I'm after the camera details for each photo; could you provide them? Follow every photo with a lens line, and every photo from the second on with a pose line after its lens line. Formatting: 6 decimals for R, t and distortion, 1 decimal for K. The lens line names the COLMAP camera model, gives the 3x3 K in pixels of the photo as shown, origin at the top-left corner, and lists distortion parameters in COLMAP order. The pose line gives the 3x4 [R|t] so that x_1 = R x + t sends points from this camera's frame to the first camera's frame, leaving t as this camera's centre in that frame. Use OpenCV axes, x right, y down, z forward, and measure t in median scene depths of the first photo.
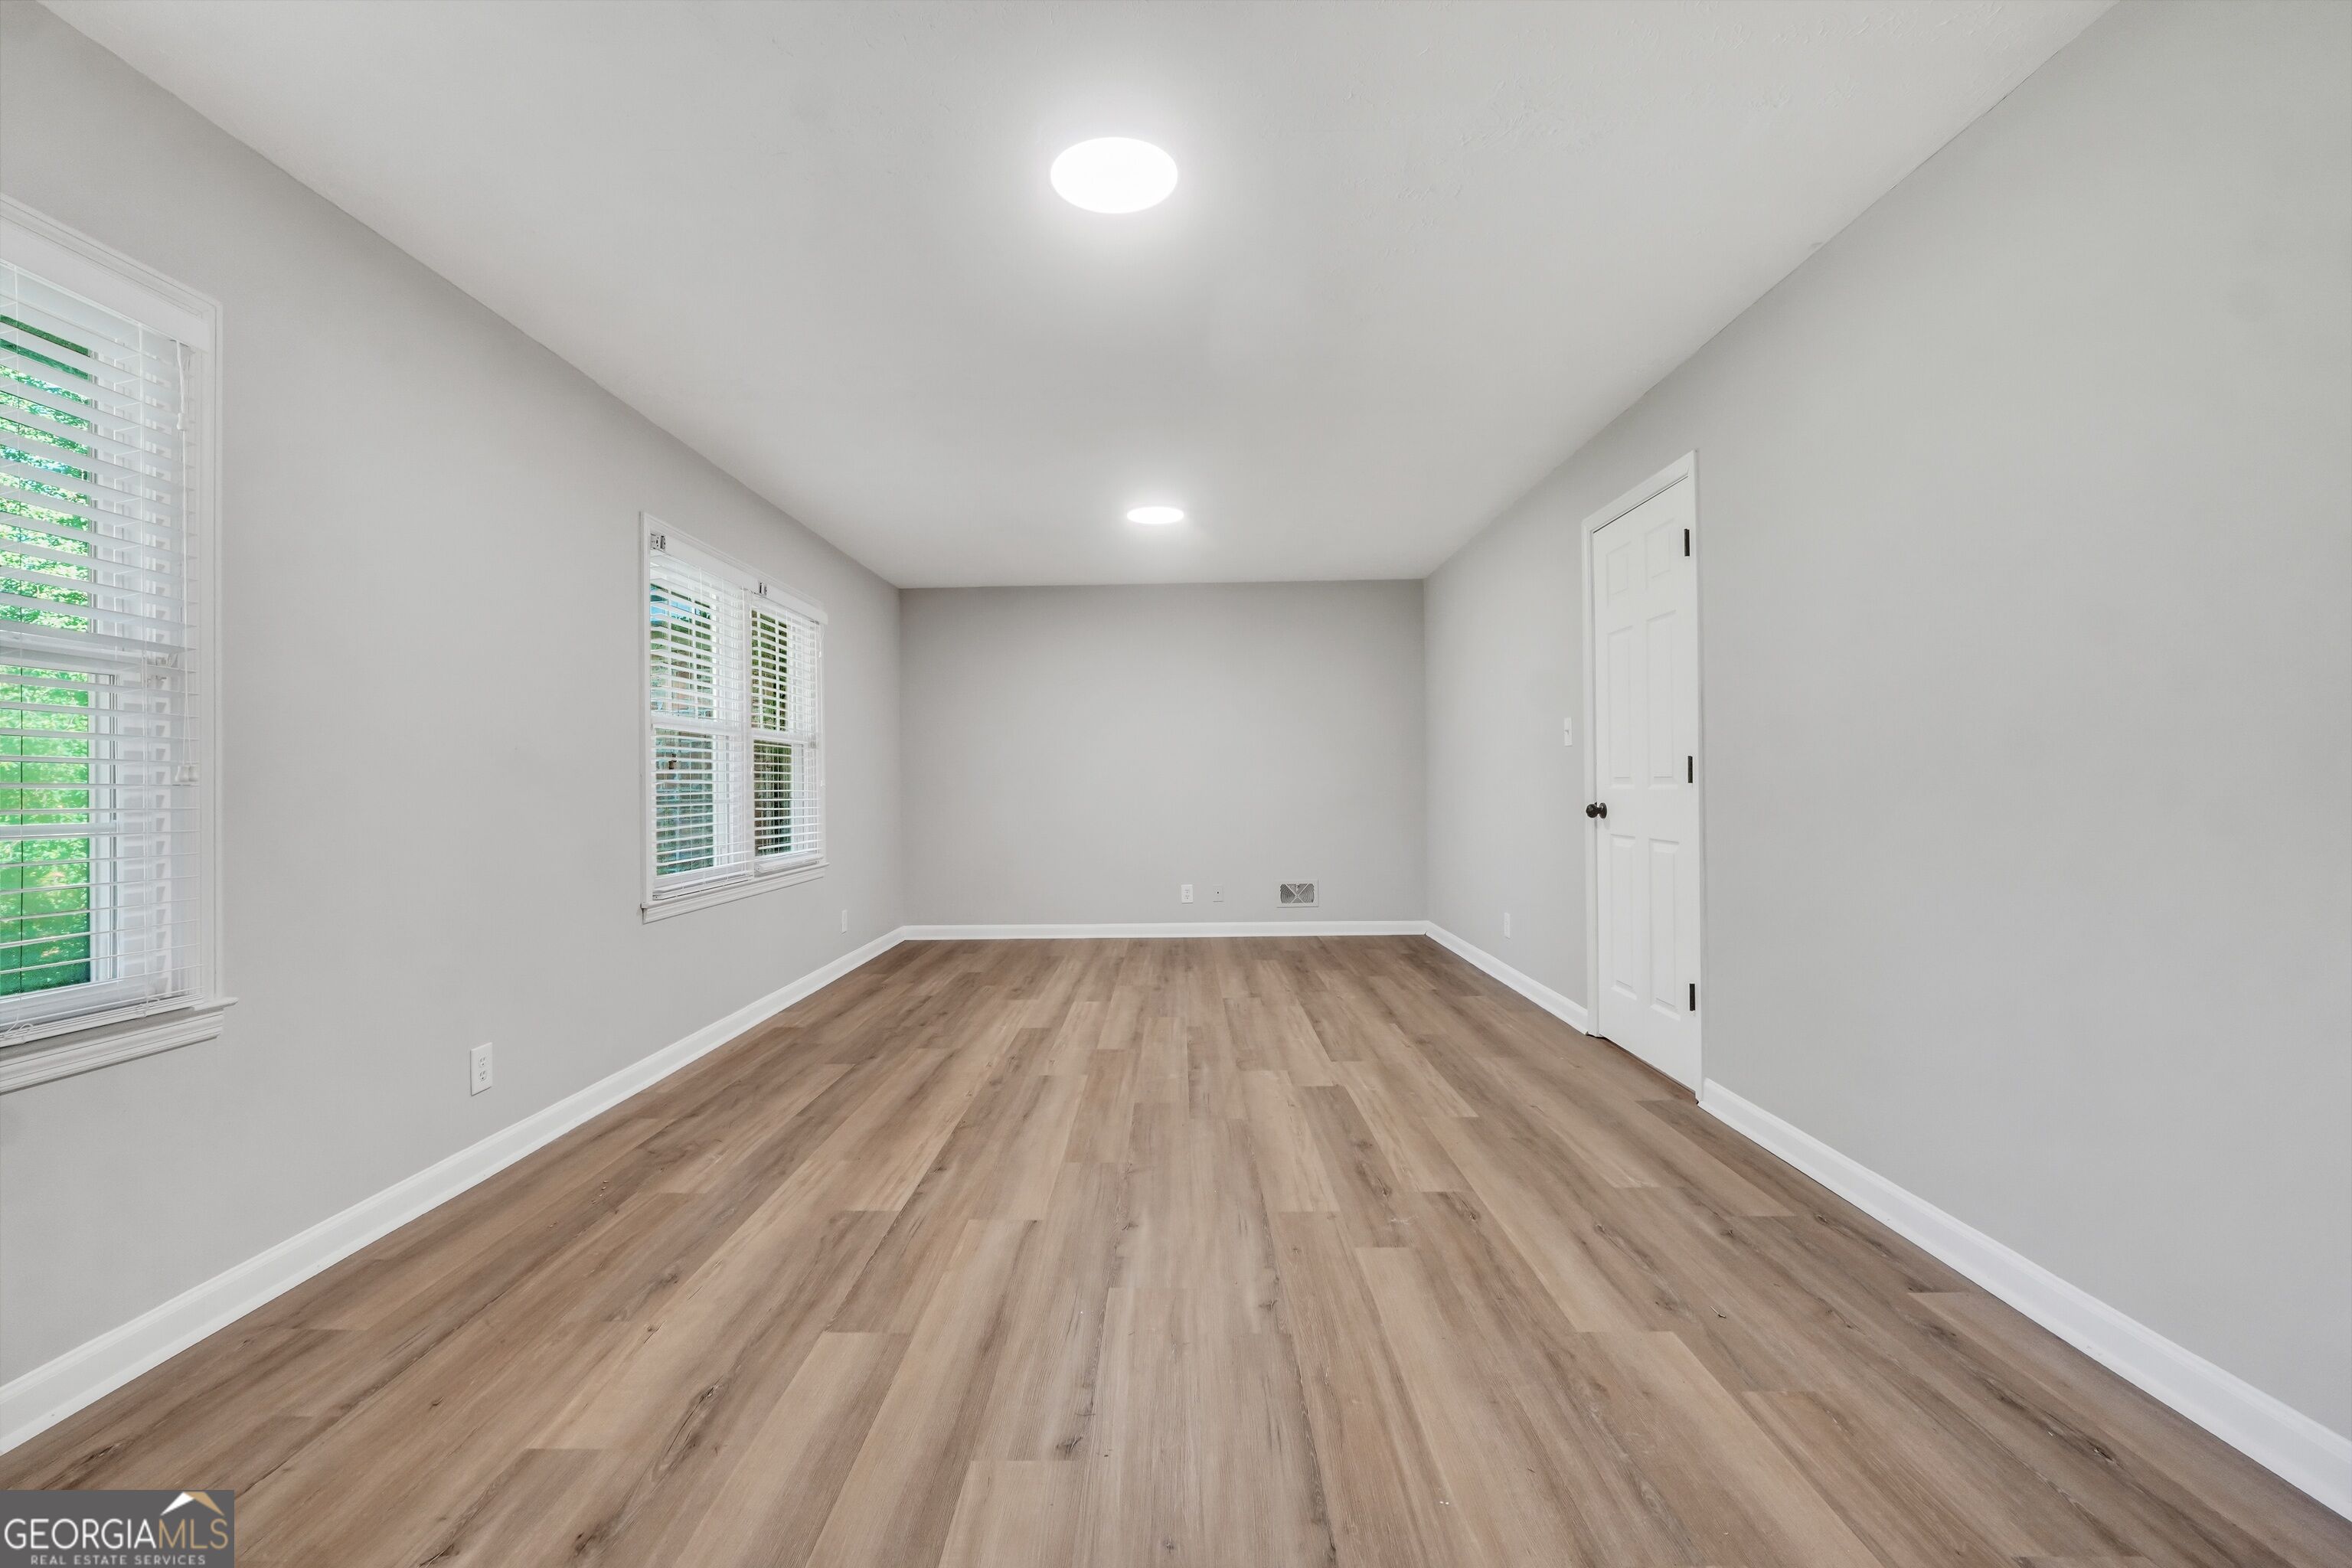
lens RADIAL K [[994.2, 0, 1158.4], [0, 994.2, 768.1], [0, 0, 1]] dist [-0.019175, 0.007257]
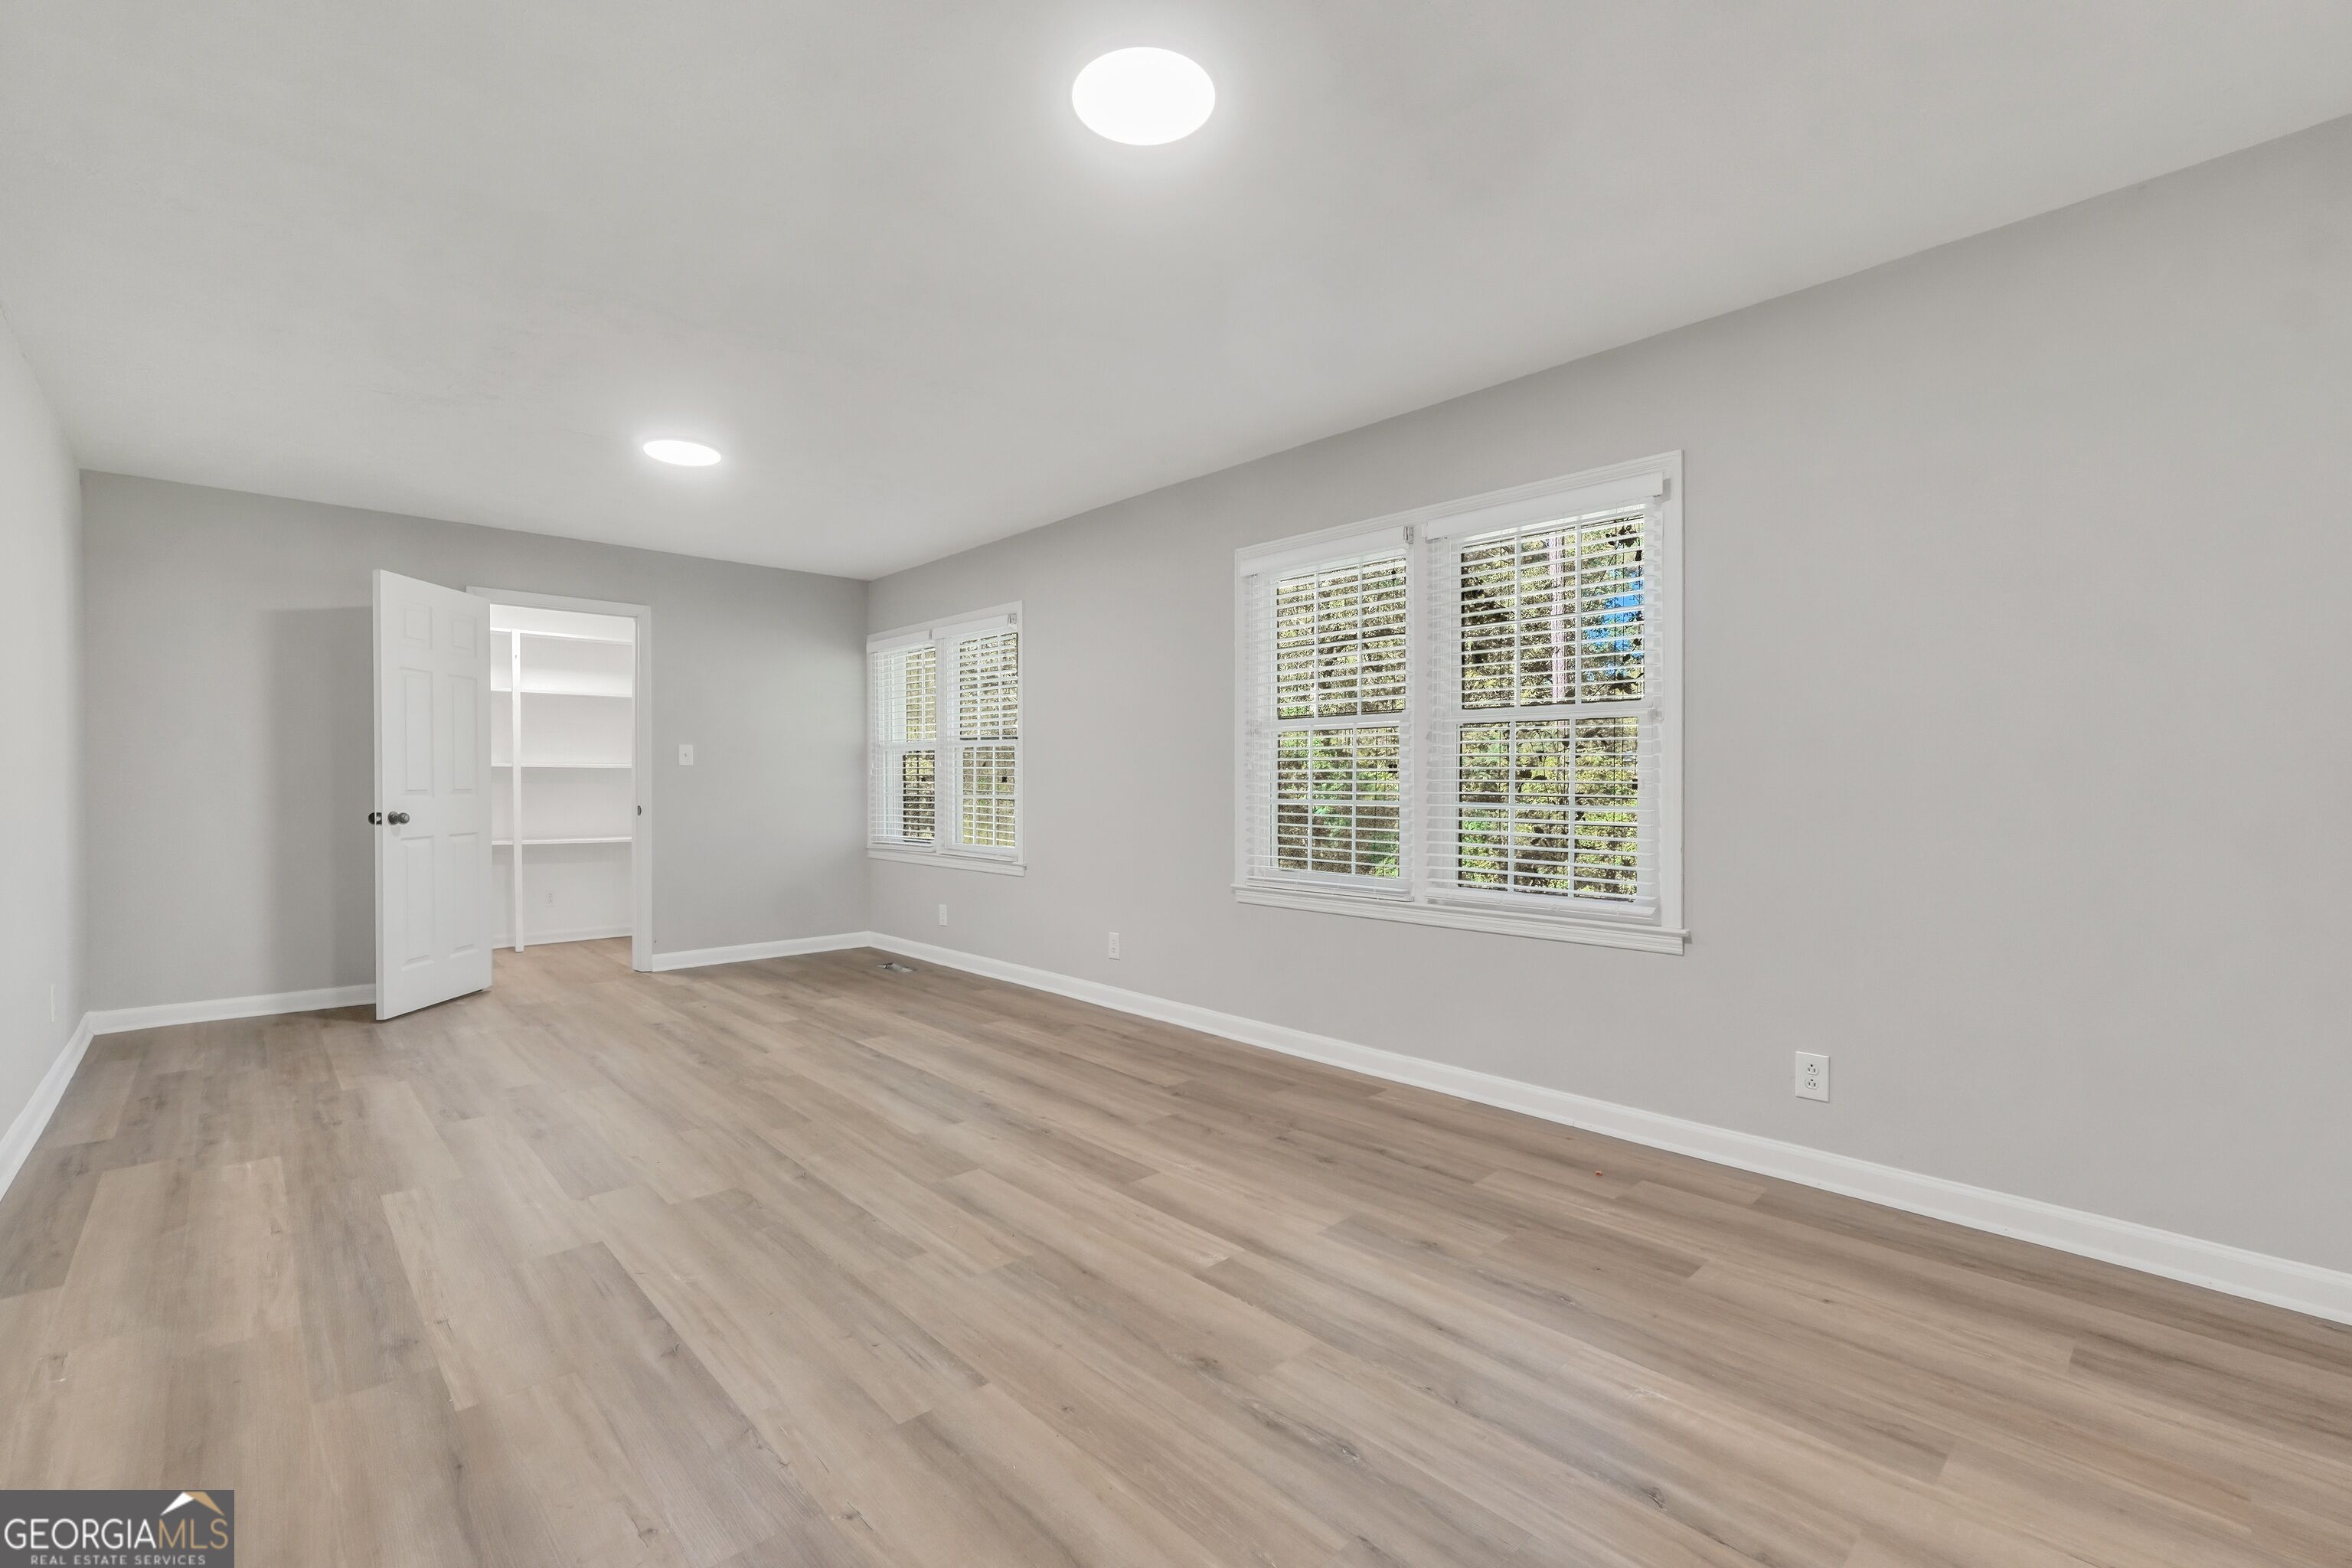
lens RADIAL K [[1000.4, 0, 1137.9], [0, 1000.4, 786.5], [0, 0, 1]] dist [-0.027652, 0.007456]
pose [[-0.729459, 0.008130, -0.683976, 0.509085], [0.013453, 0.999906, -0.002462, 0.032335], [0.683892, -0.010997, -0.729500, 2.447510]]
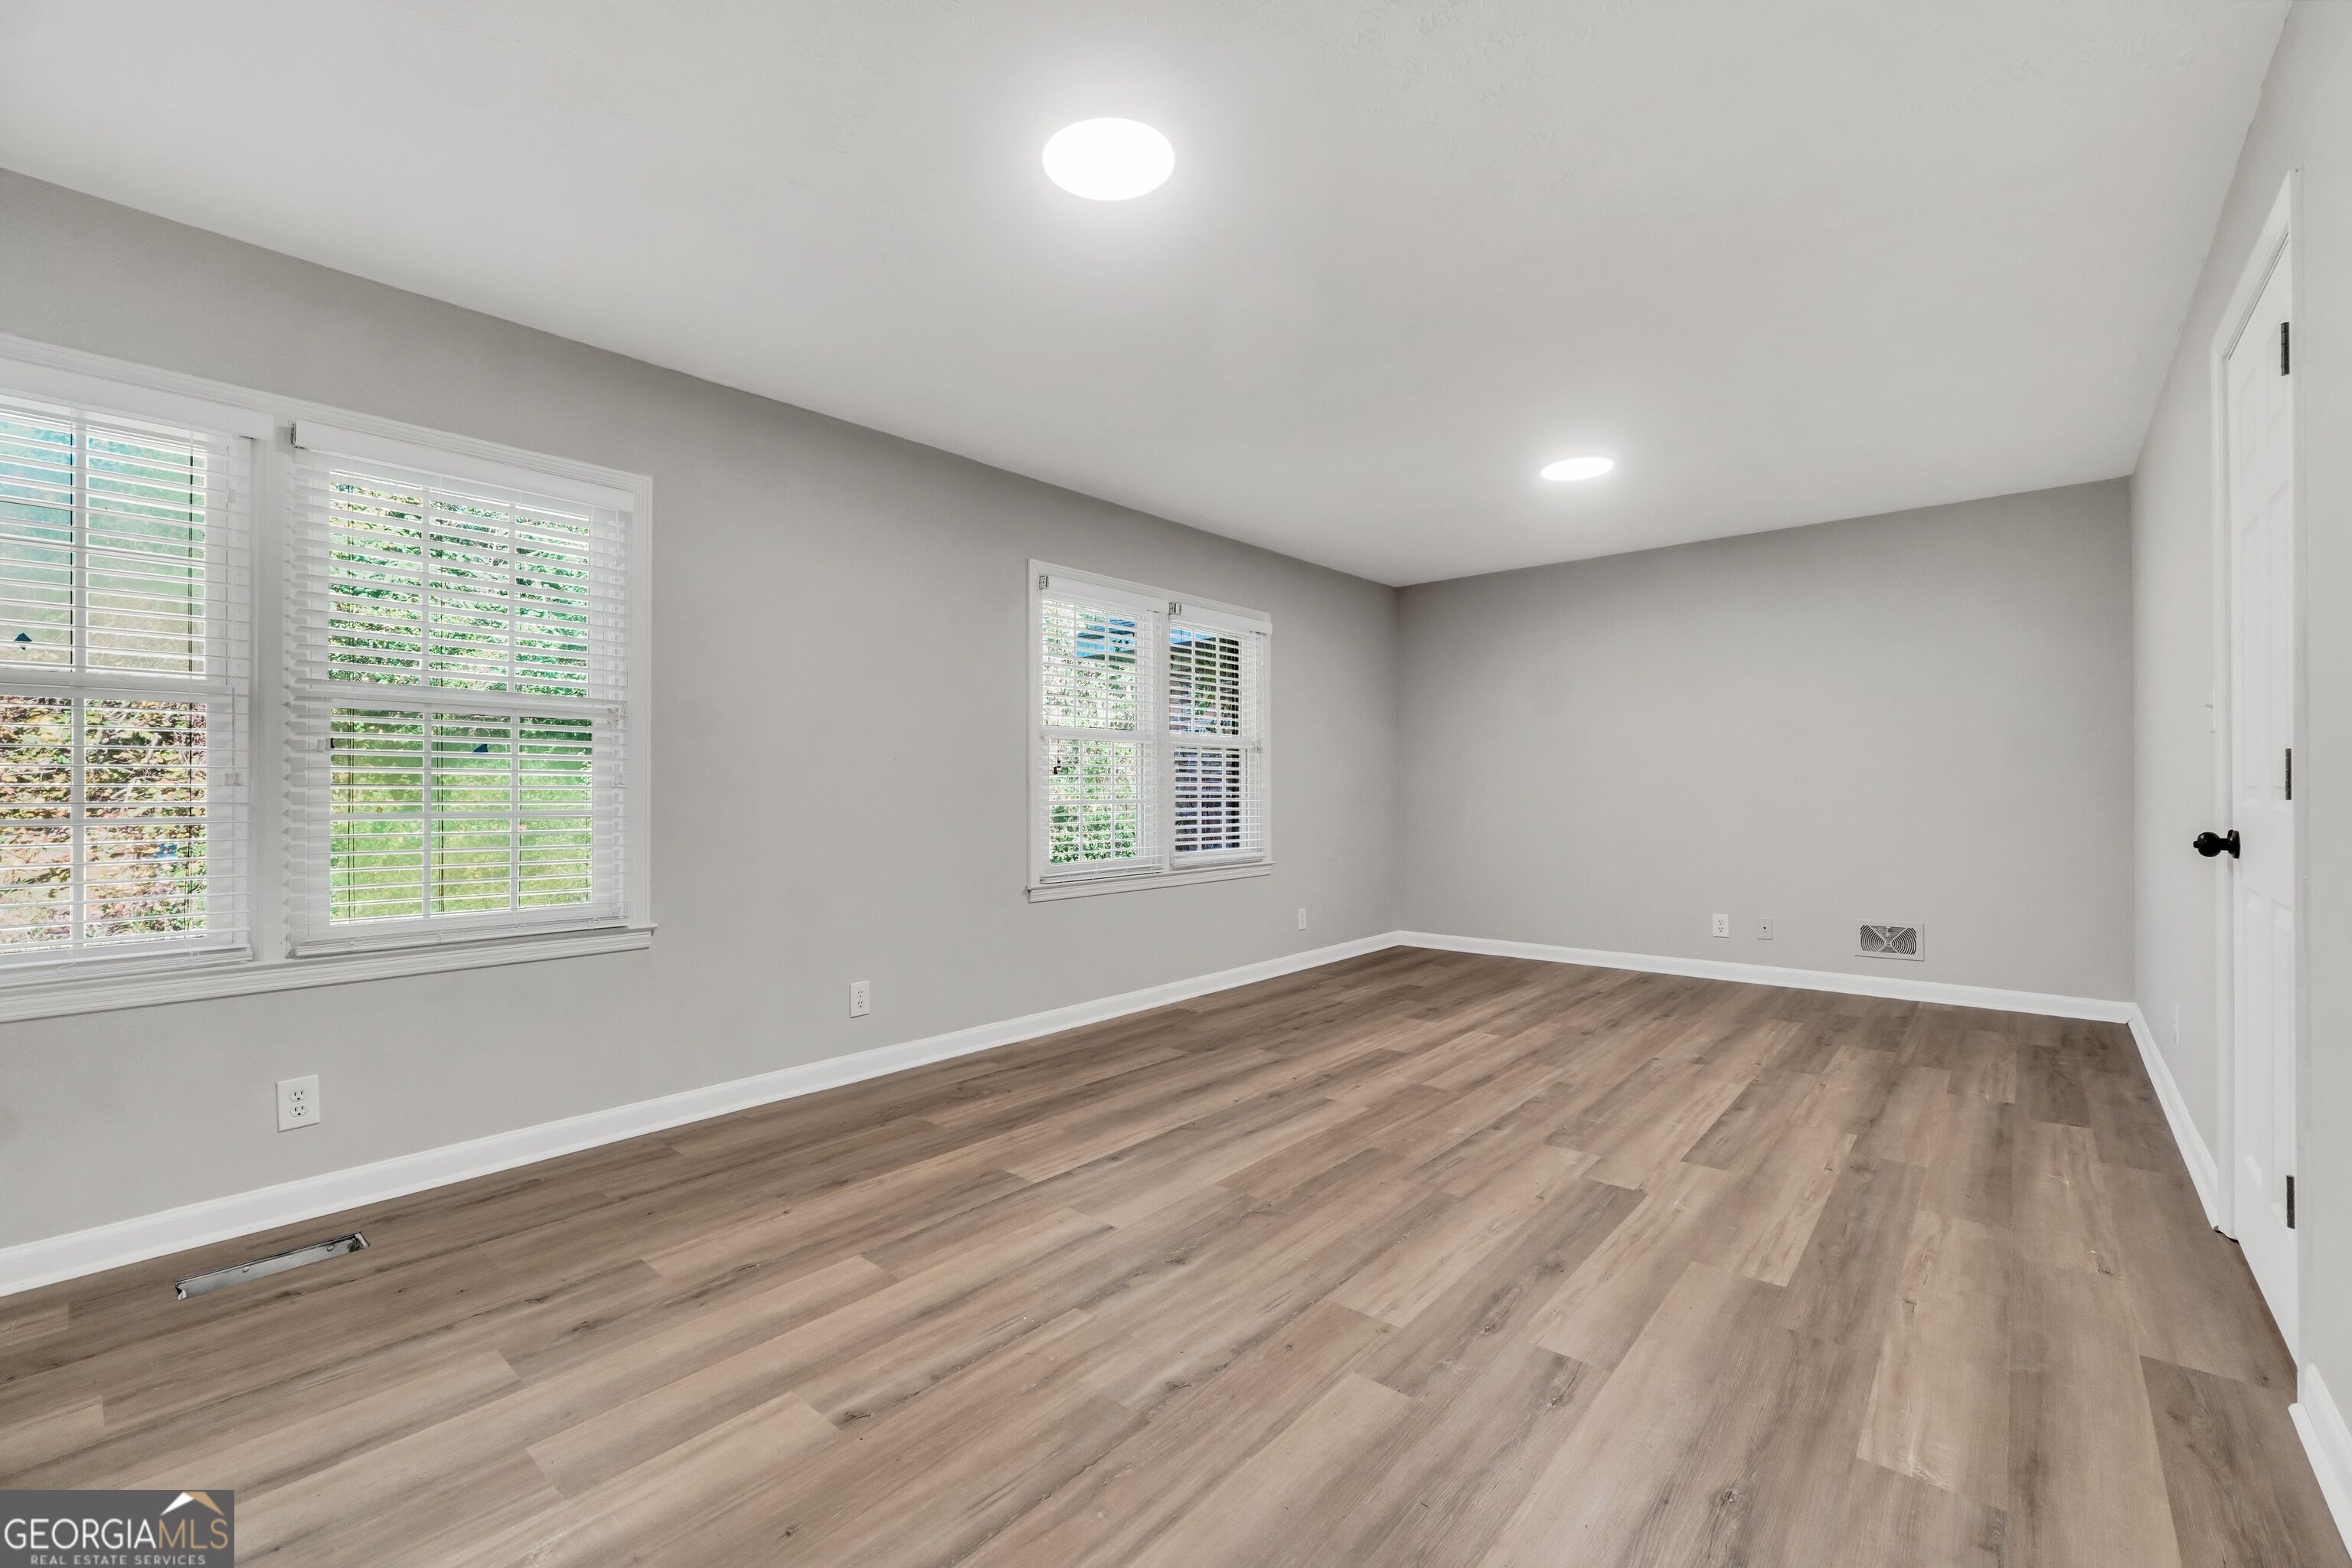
lens RADIAL K [[994.2, 0, 1158.4], [0, 994.2, 768.1], [0, 0, 1]] dist [-0.019175, 0.007257]
pose [[0.758987, -0.005235, -0.651085, 0.532351], [0.005564, 0.999983, -0.001555, -0.005340], [0.651082, -0.002443, 0.759004, 0.254556]]
